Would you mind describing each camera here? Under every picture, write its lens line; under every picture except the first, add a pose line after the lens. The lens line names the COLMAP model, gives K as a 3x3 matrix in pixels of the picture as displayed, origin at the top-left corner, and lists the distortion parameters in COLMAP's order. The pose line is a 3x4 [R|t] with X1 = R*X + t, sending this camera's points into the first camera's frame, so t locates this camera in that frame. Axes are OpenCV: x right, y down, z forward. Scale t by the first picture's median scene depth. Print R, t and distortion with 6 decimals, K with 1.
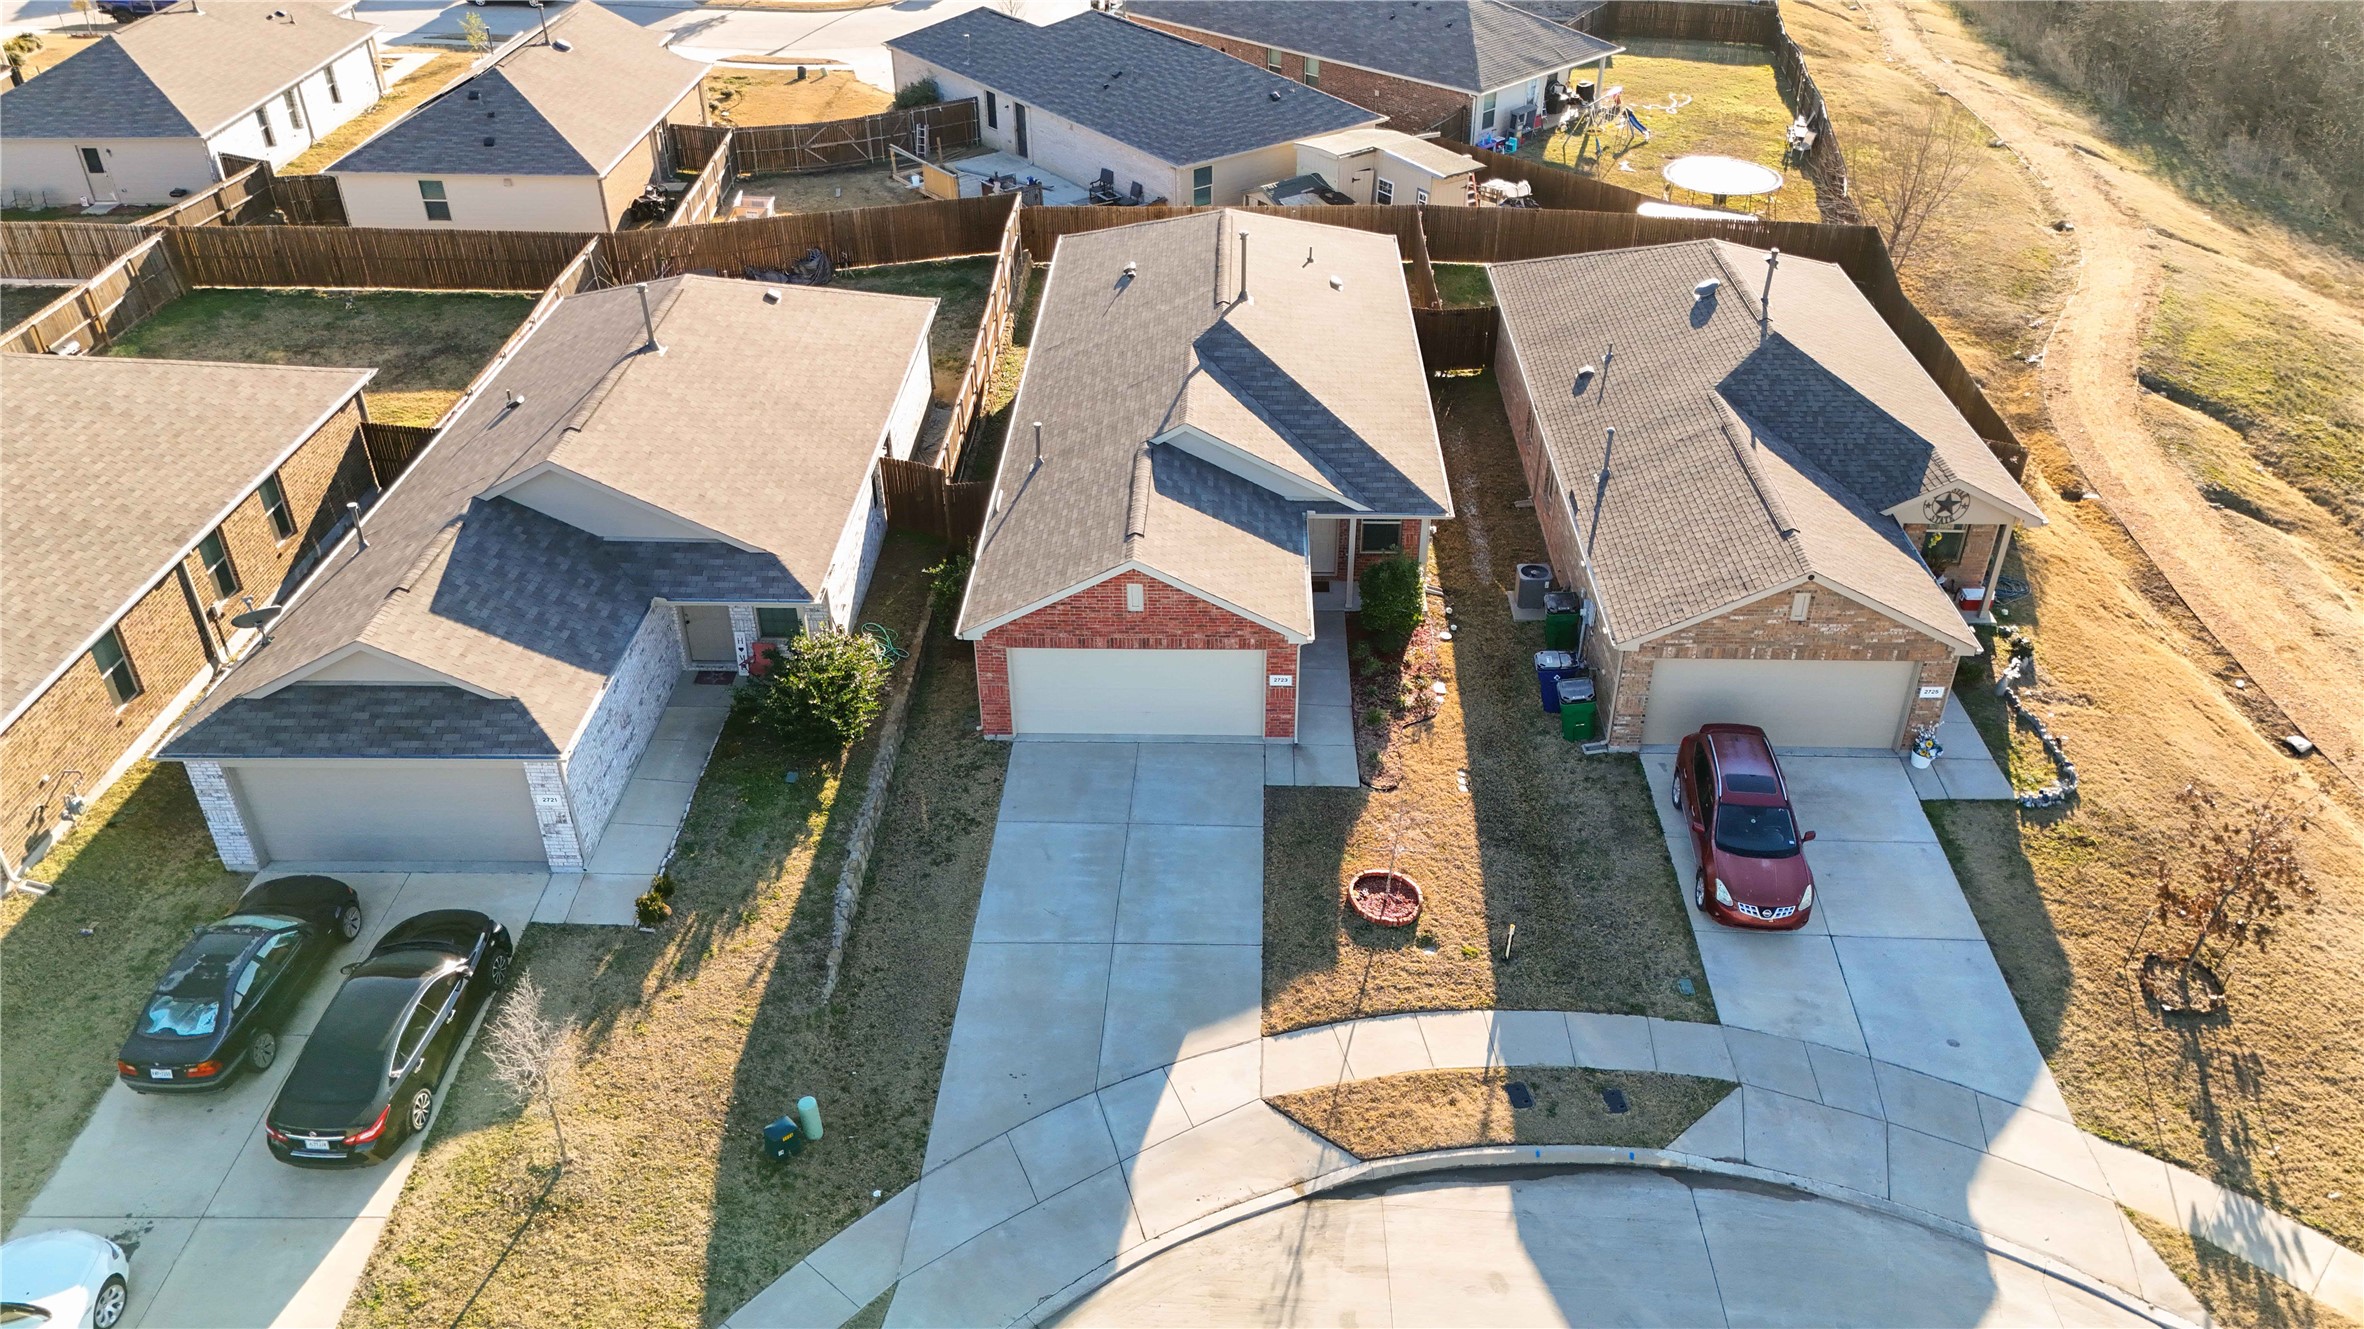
lens RADIAL K [[1744.6, 0, 1186.6], [0, 1744.6, 660.3], [0, 0, 1]] dist [0.064641, -0.054421]
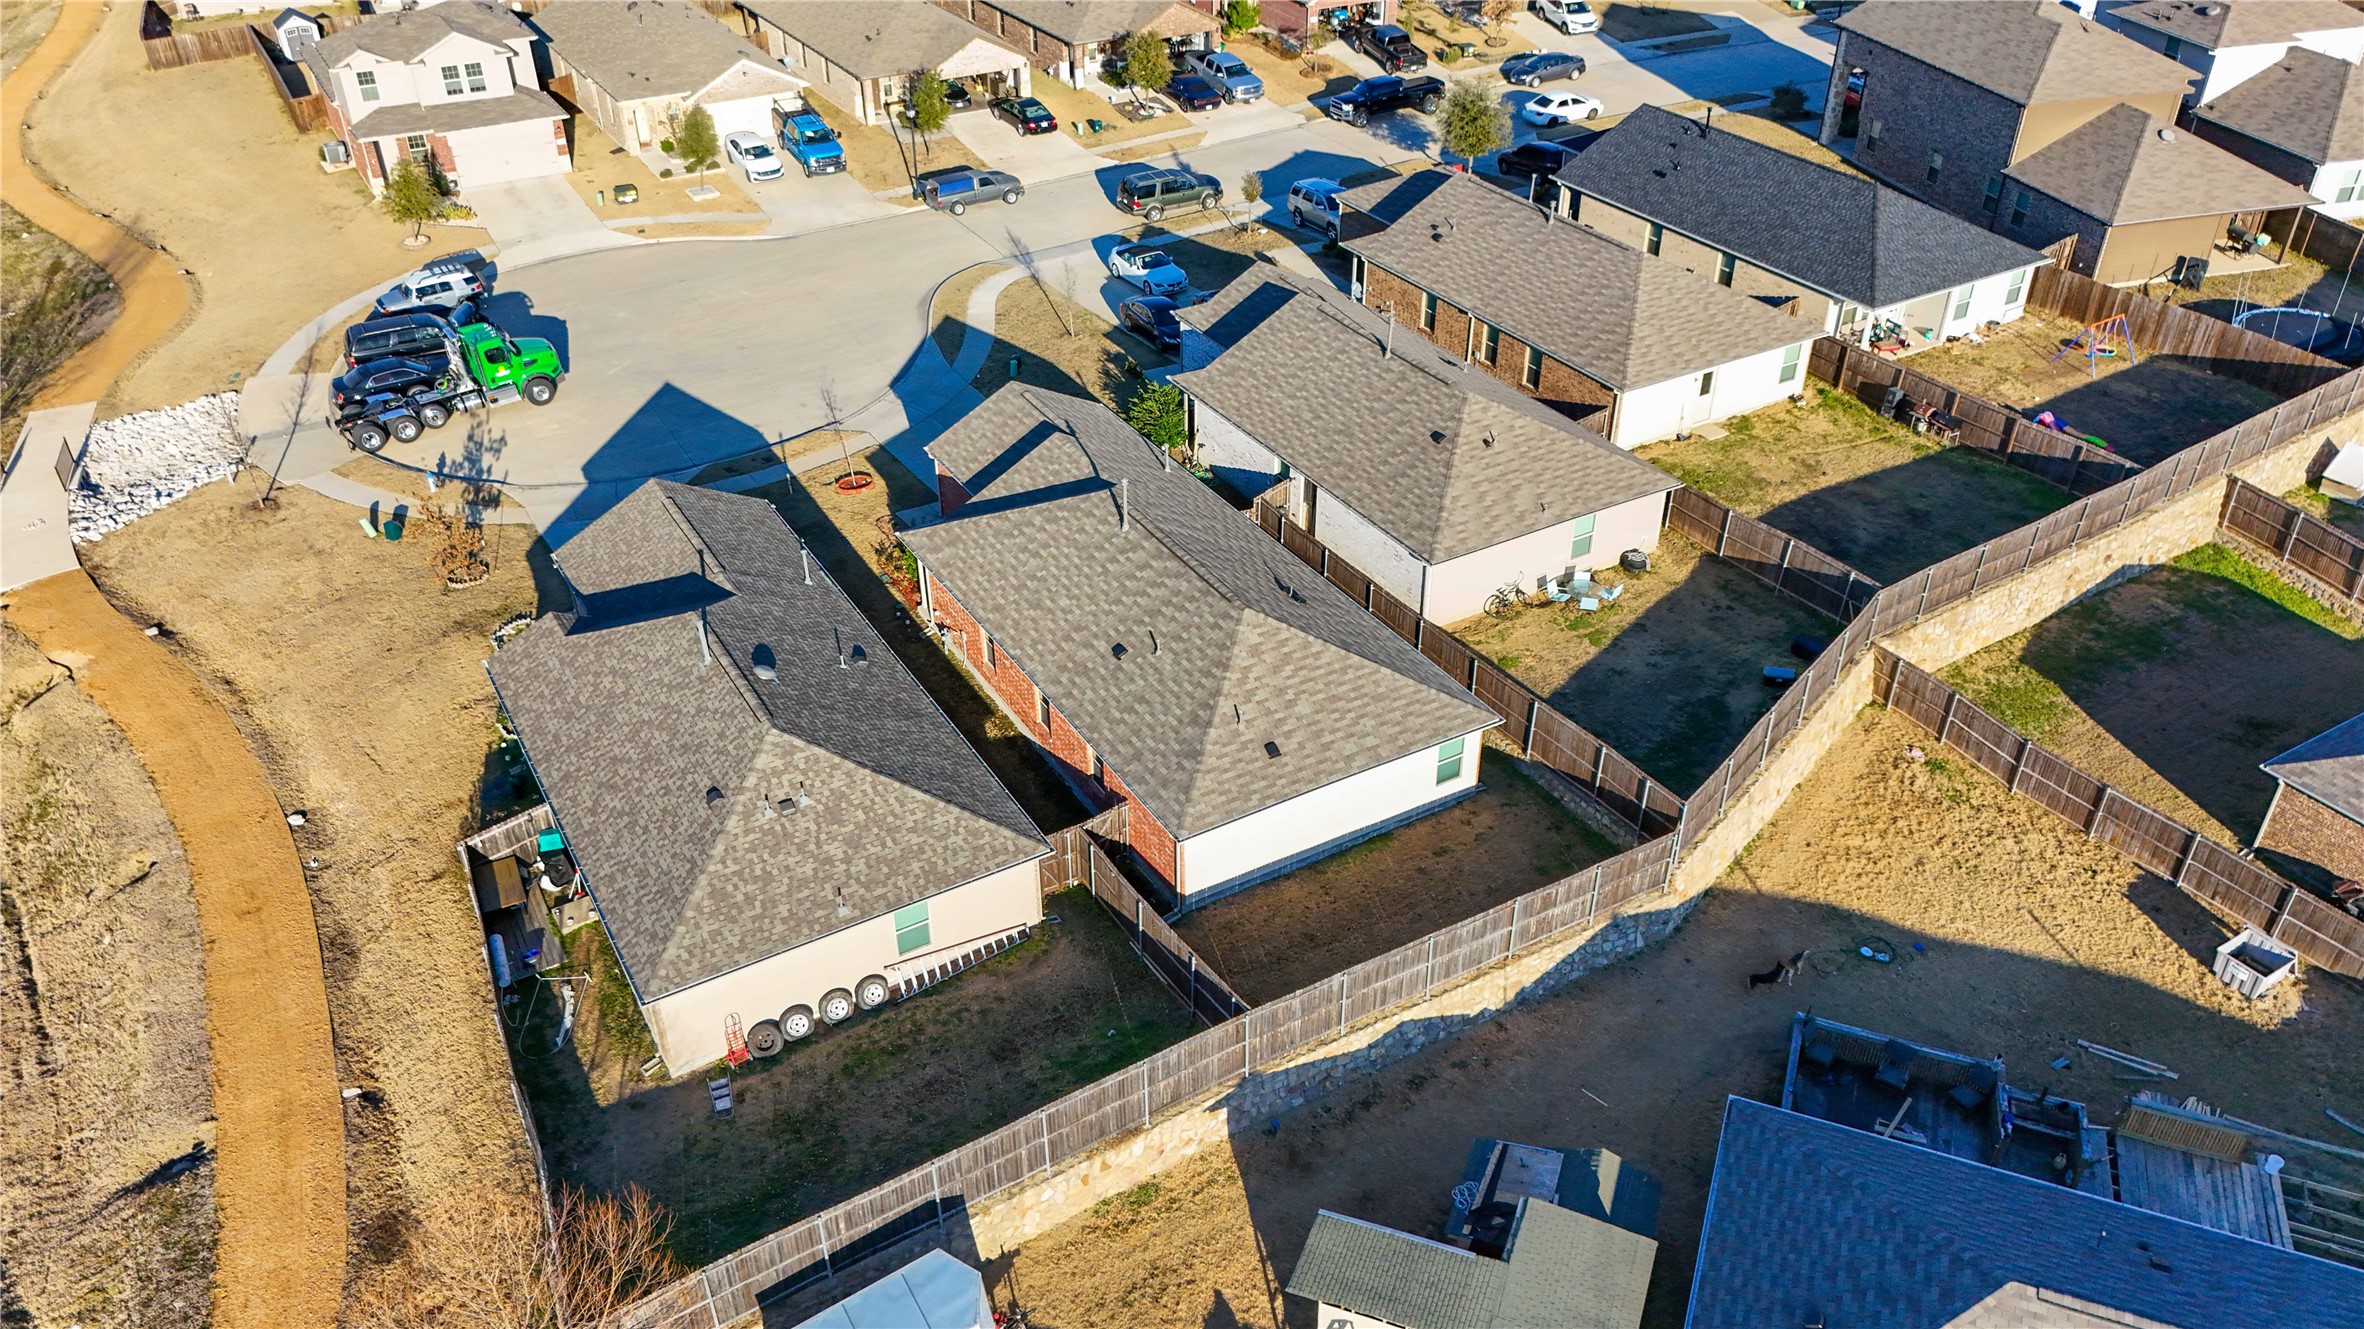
lens RADIAL K [[1744.6, 0, 1187.8], [0, 1744.6, 662.0], [0, 0, 1]] dist [0.064641, -0.054421]
pose [[-0.847765, 0.304215, -0.434451, 0.694130], [-0.275918, 0.446596, 0.851130, -1.524717], [0.452951, 0.841430, -0.294670, 1.843188]]
